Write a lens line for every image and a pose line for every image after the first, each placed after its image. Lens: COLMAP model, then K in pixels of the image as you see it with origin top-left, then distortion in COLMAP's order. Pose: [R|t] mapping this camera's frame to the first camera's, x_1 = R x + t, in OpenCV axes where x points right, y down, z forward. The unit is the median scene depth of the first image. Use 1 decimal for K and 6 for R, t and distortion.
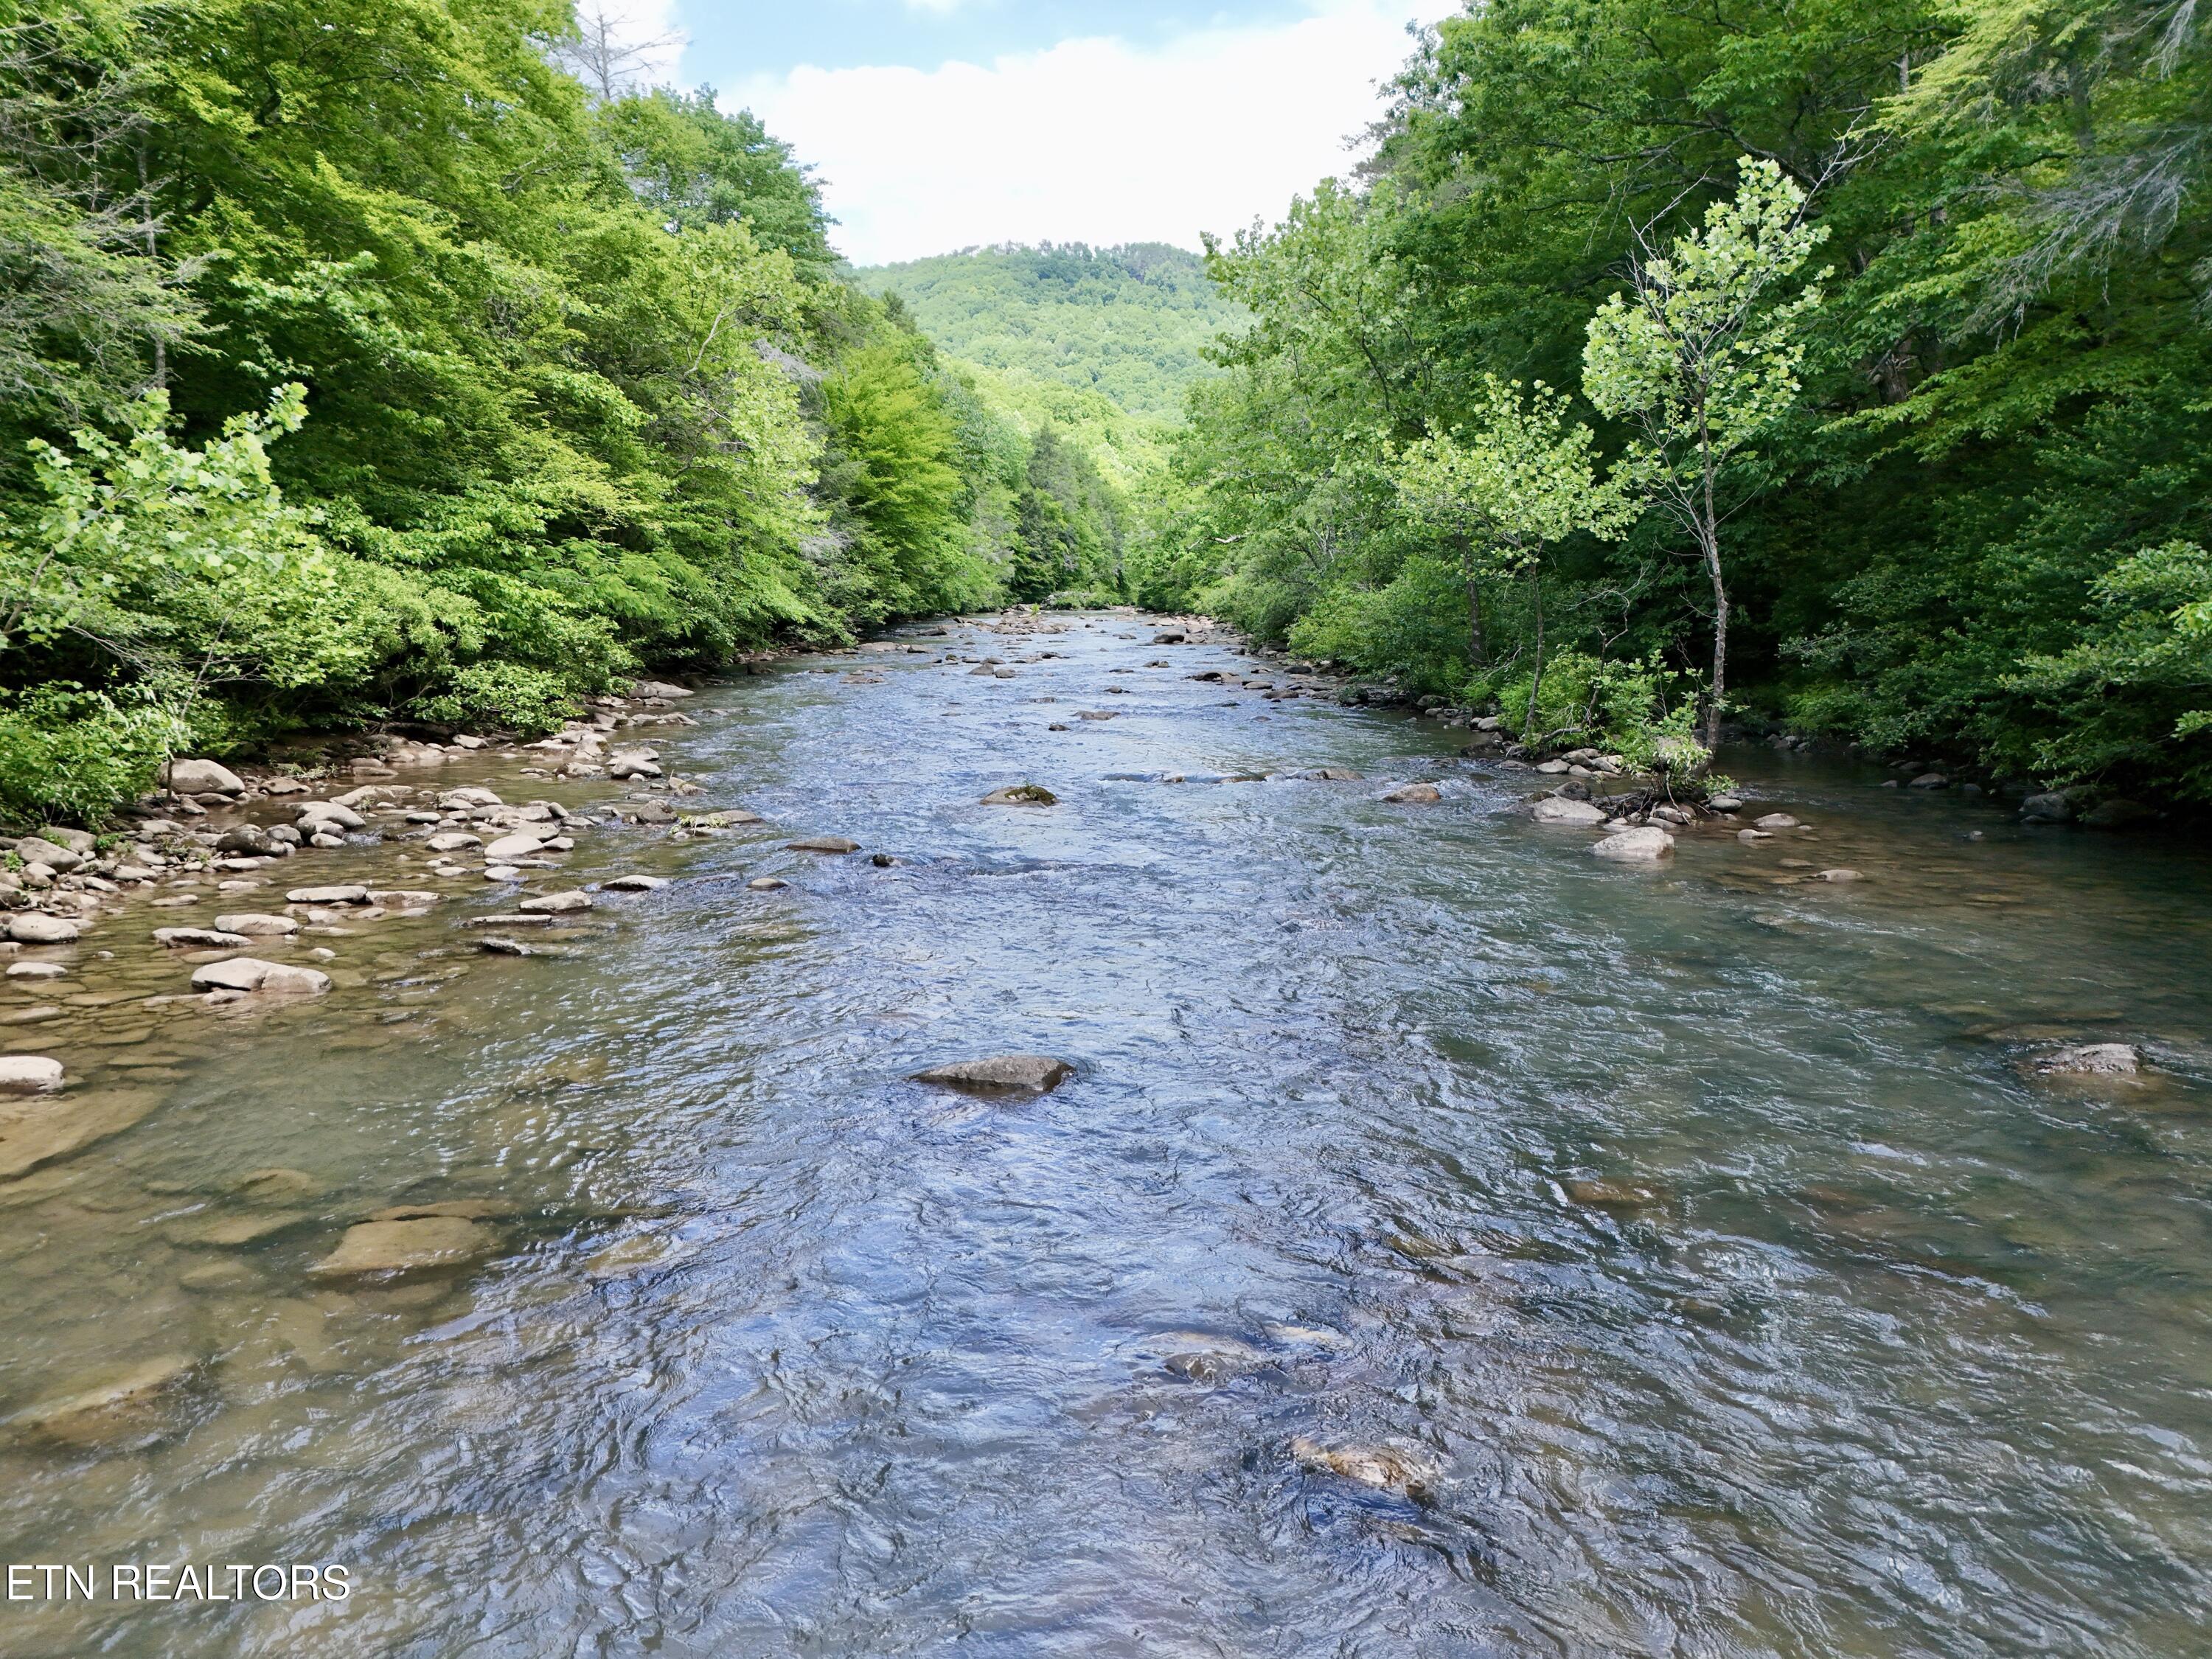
lens RADIAL K [[1622.0, 0, 1116.7], [0, 1622.0, 833.4], [0, 0, 1]] dist [0.082429, -0.075952]
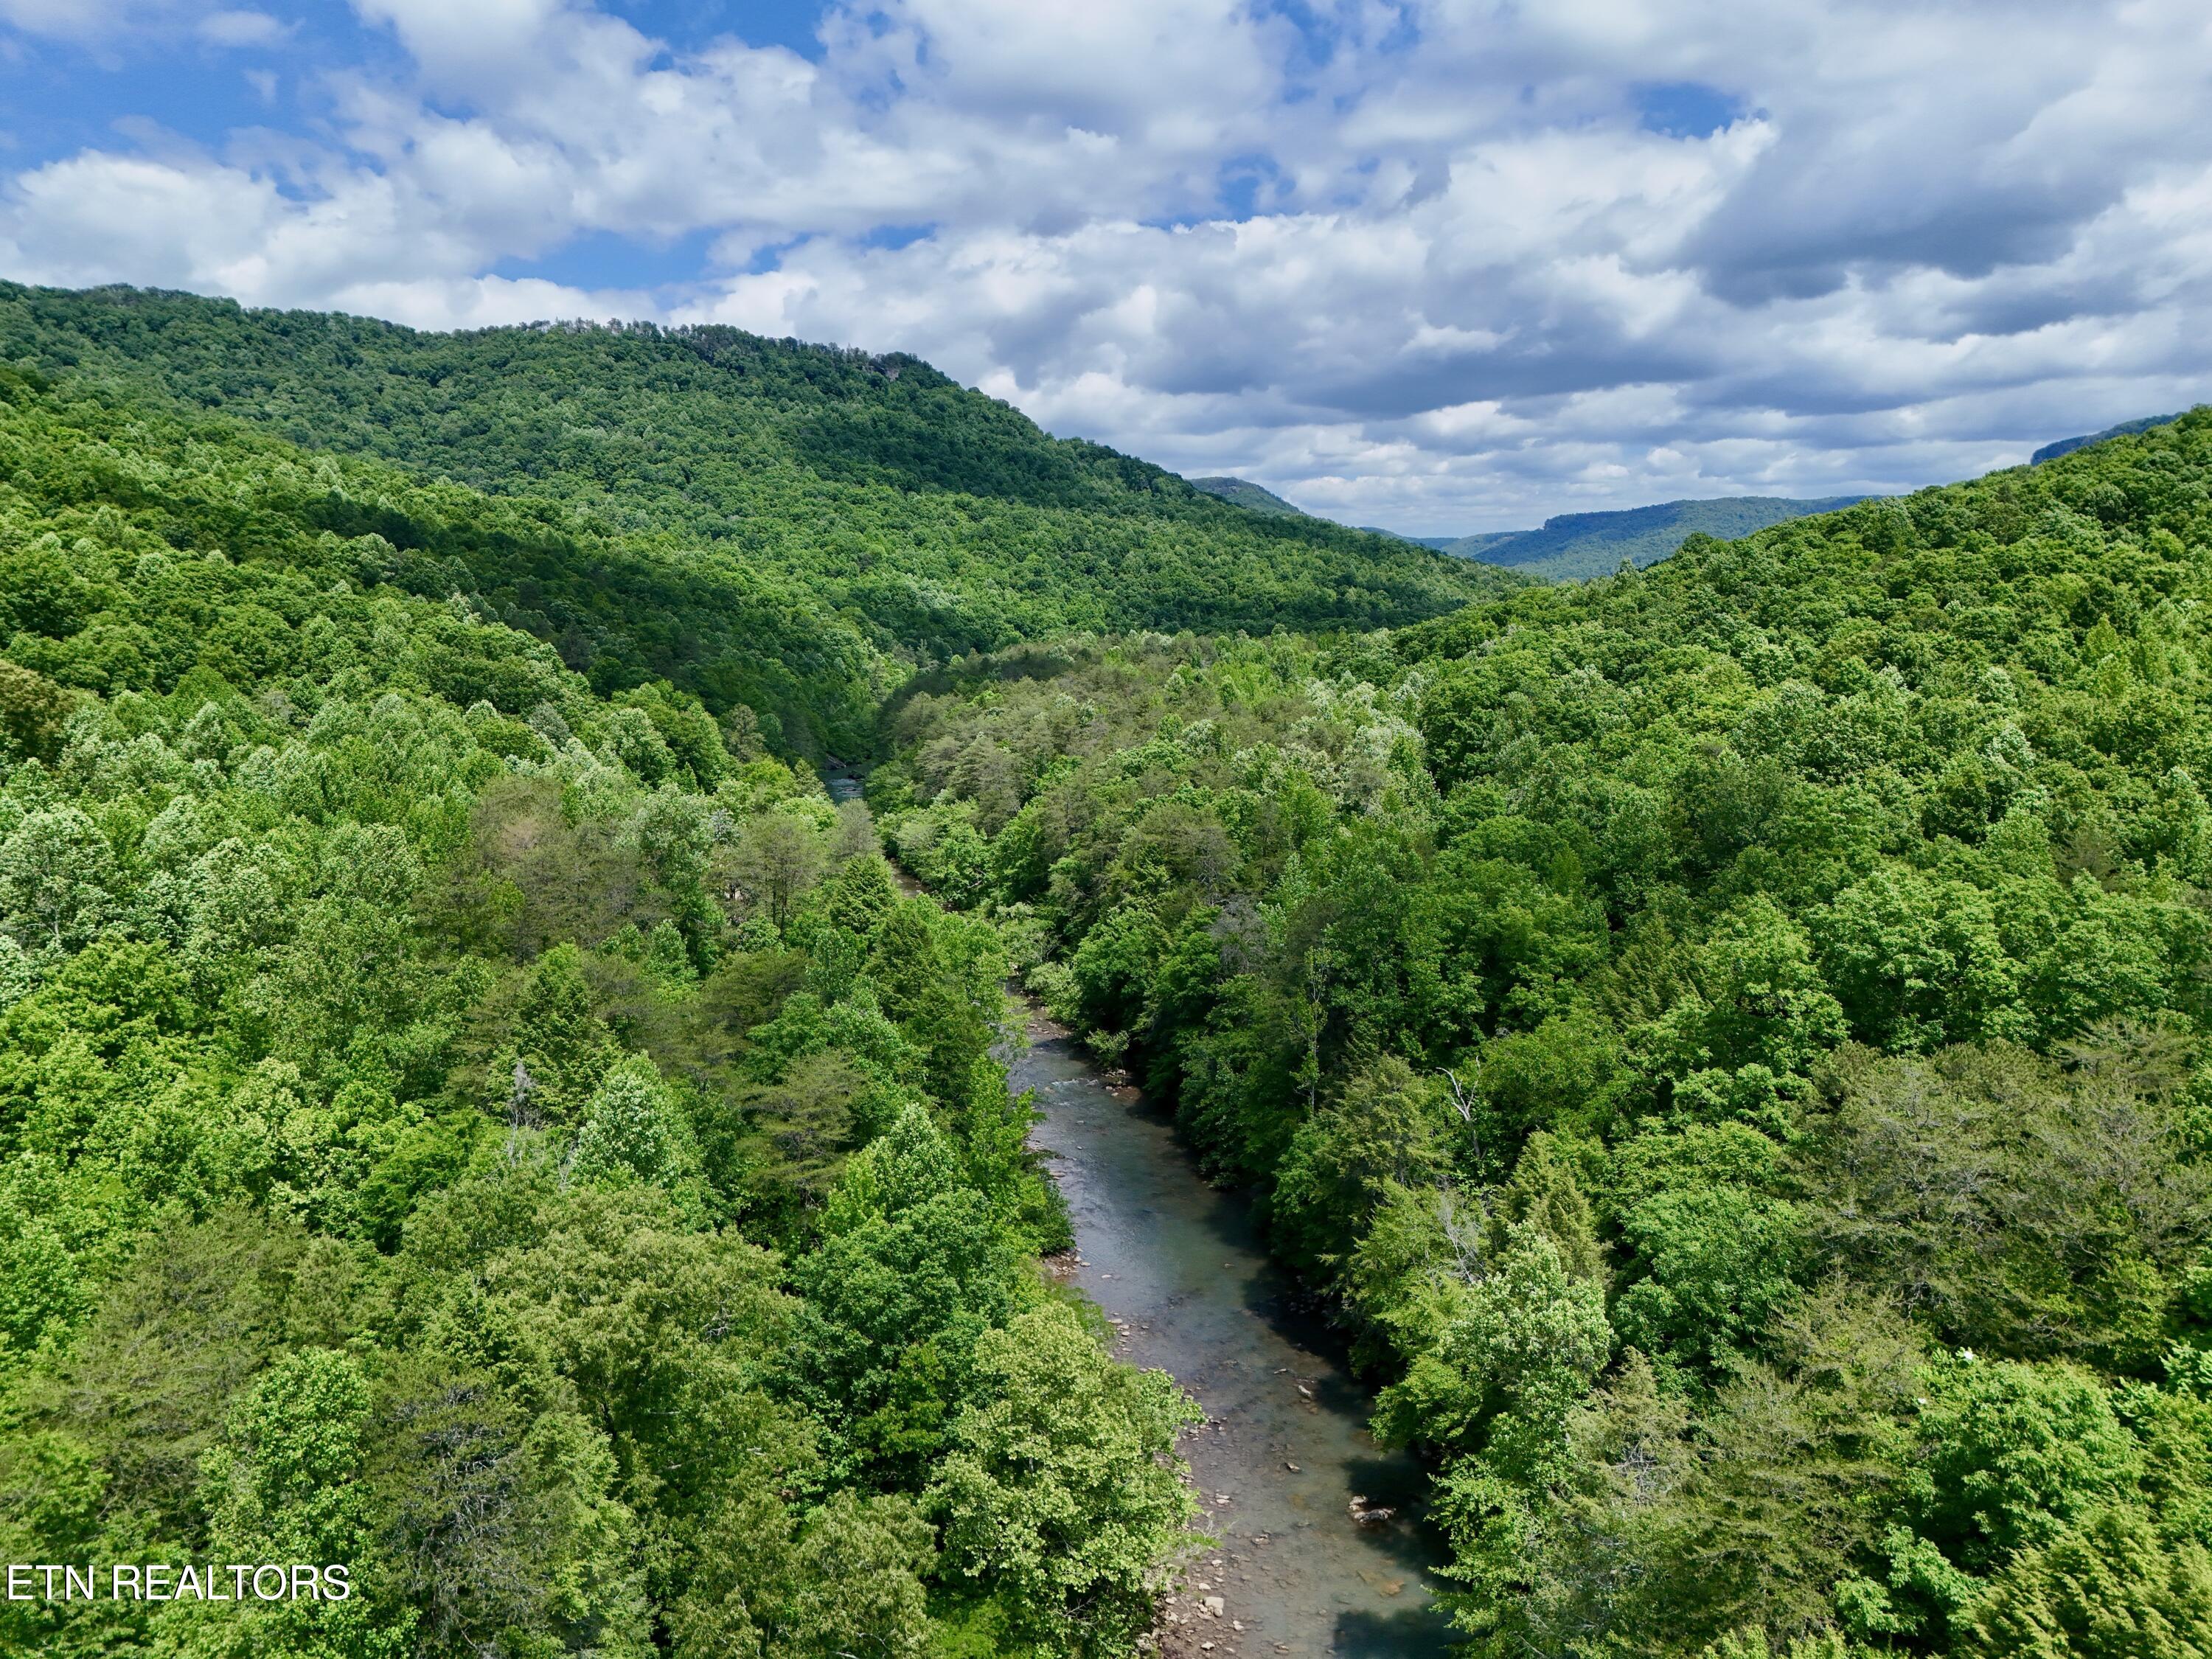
lens RADIAL K [[1622.0, 0, 1104.0], [0, 1622.0, 833.3], [0, 0, 1]] dist [0.082429, -0.075952]
pose [[0.964228, -0.039107, 0.262175, -0.174093], [0.039304, 0.999217, 0.004495, -0.122566], [-0.262146, 0.005970, 0.965010, -0.640830]]
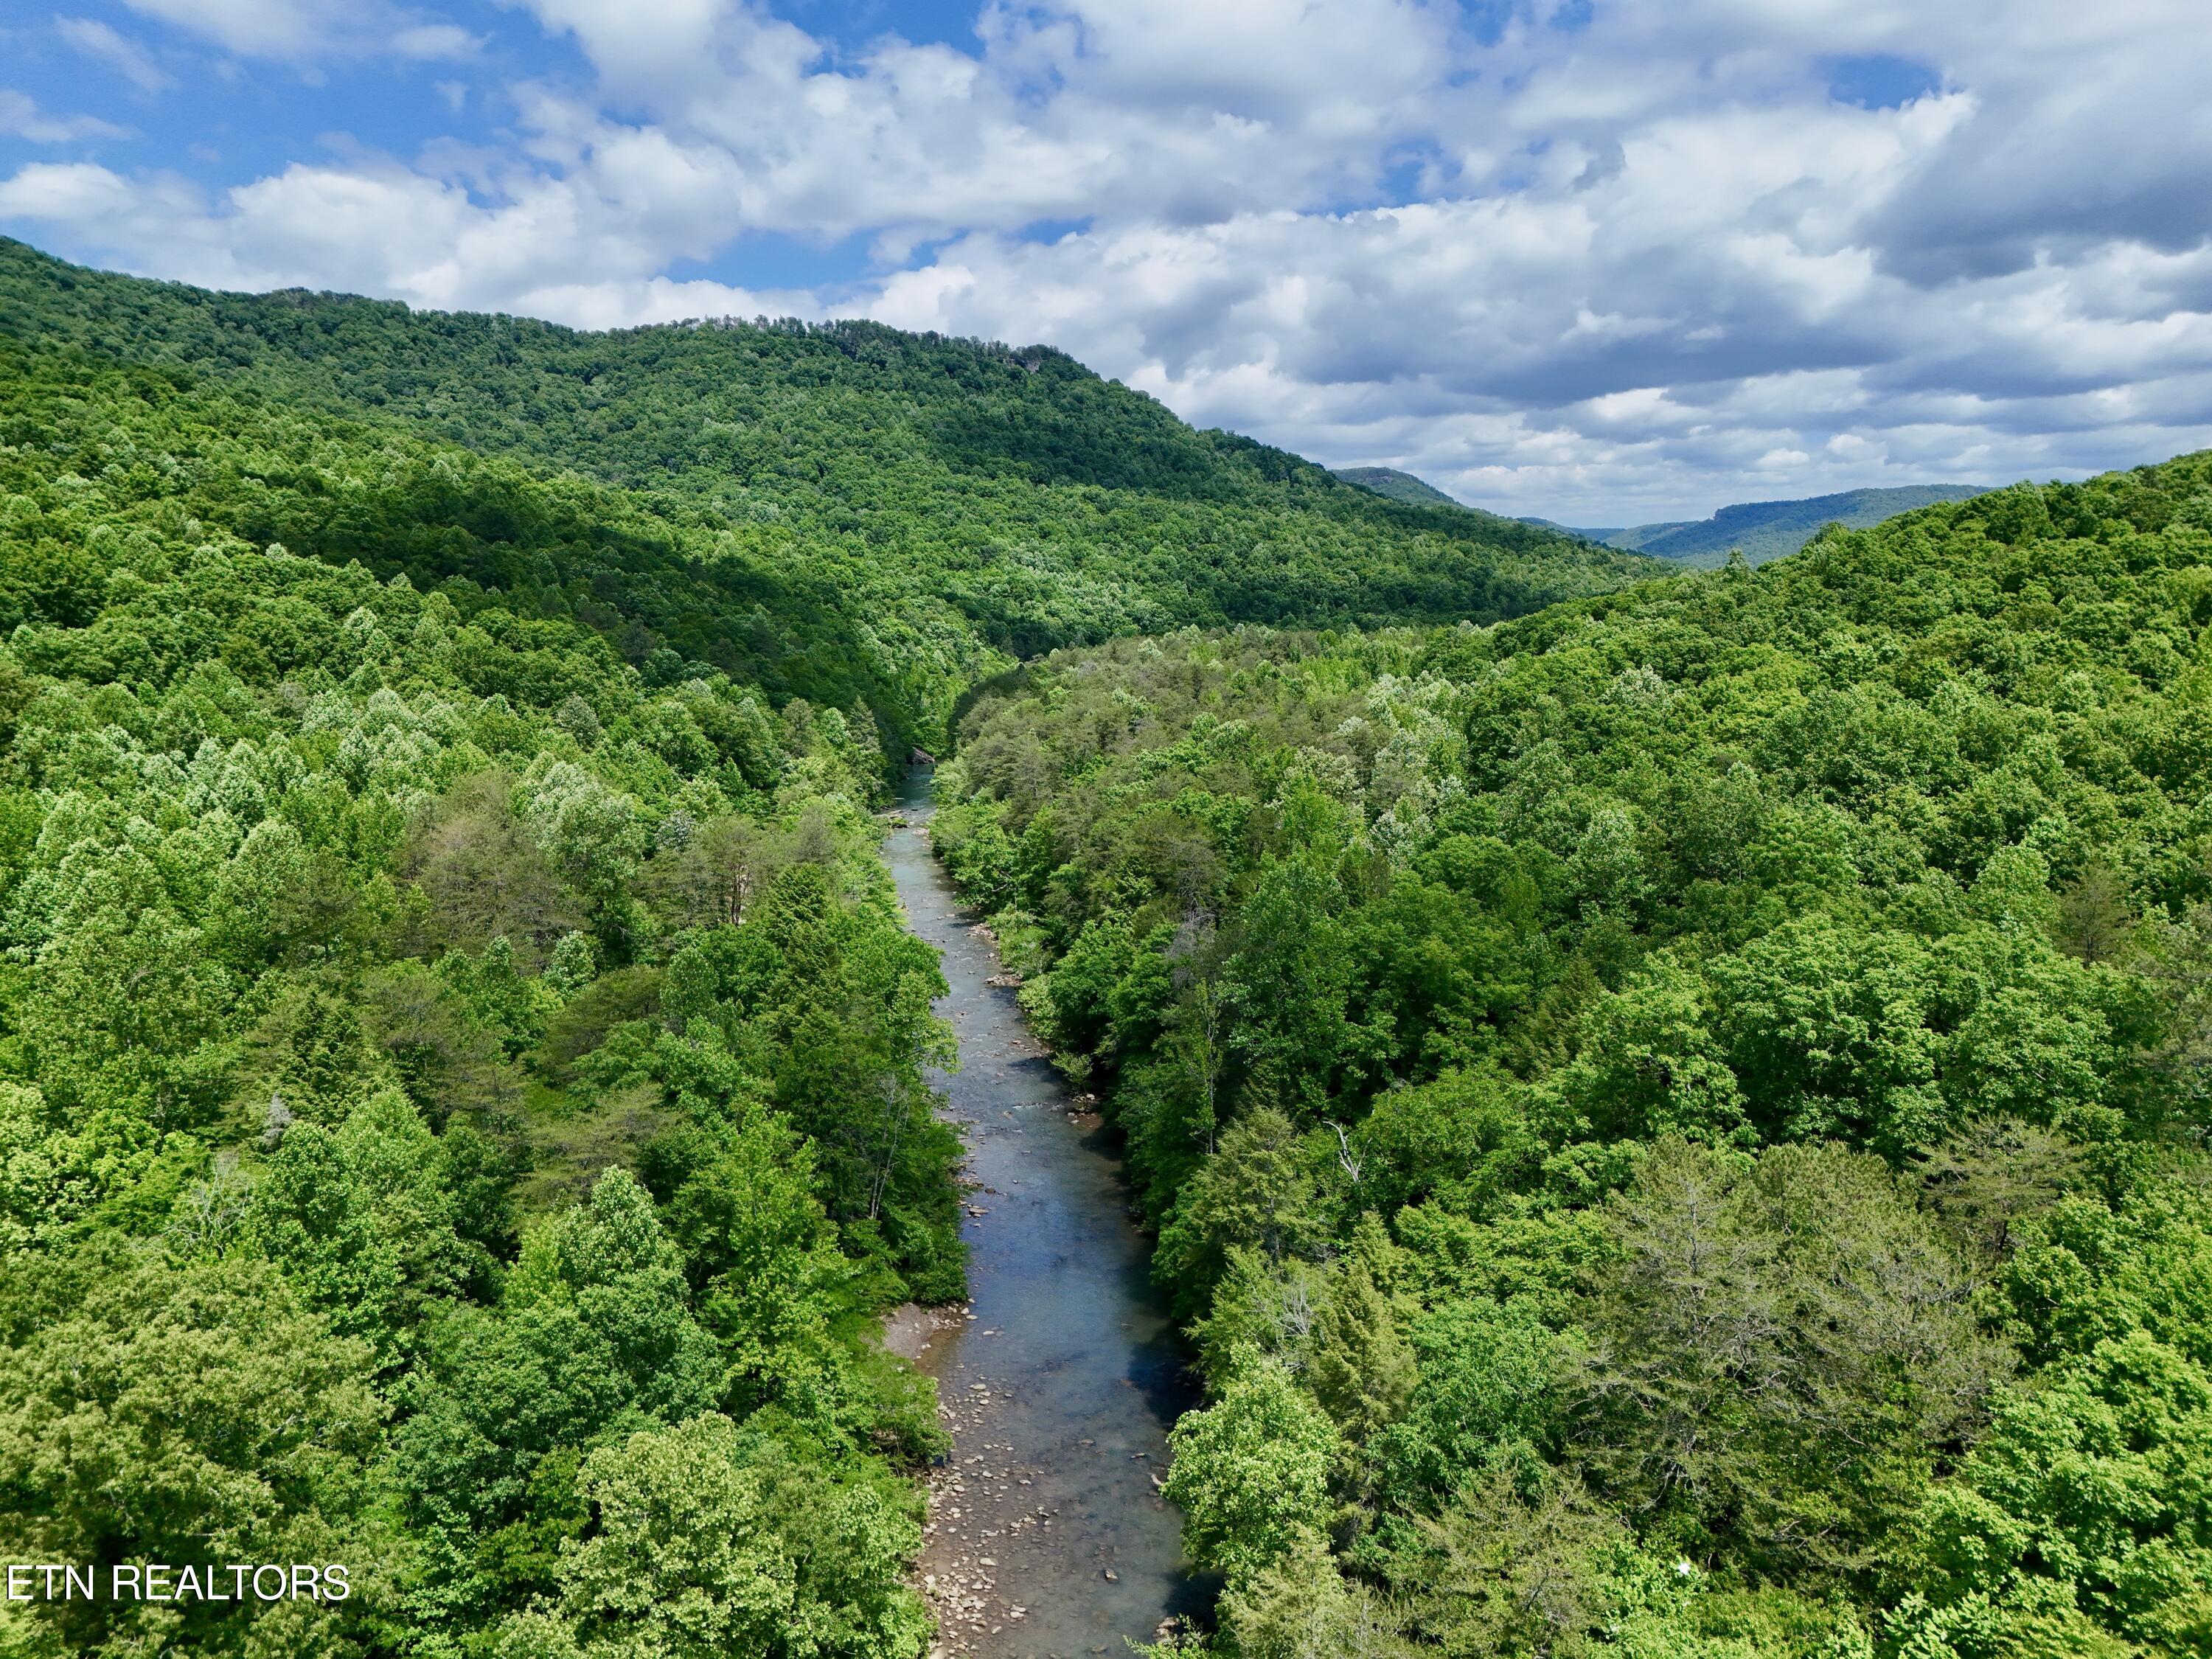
lens RADIAL K [[1622.0, 0, 1103.0], [0, 1622.0, 833.2], [0, 0, 1]] dist [0.082429, -0.075952]
pose [[0.985073, -0.024460, 0.170389, -0.082943], [0.023808, 0.999699, 0.005868, -0.127118], [-0.170482, -0.001724, 0.985359, -0.612915]]
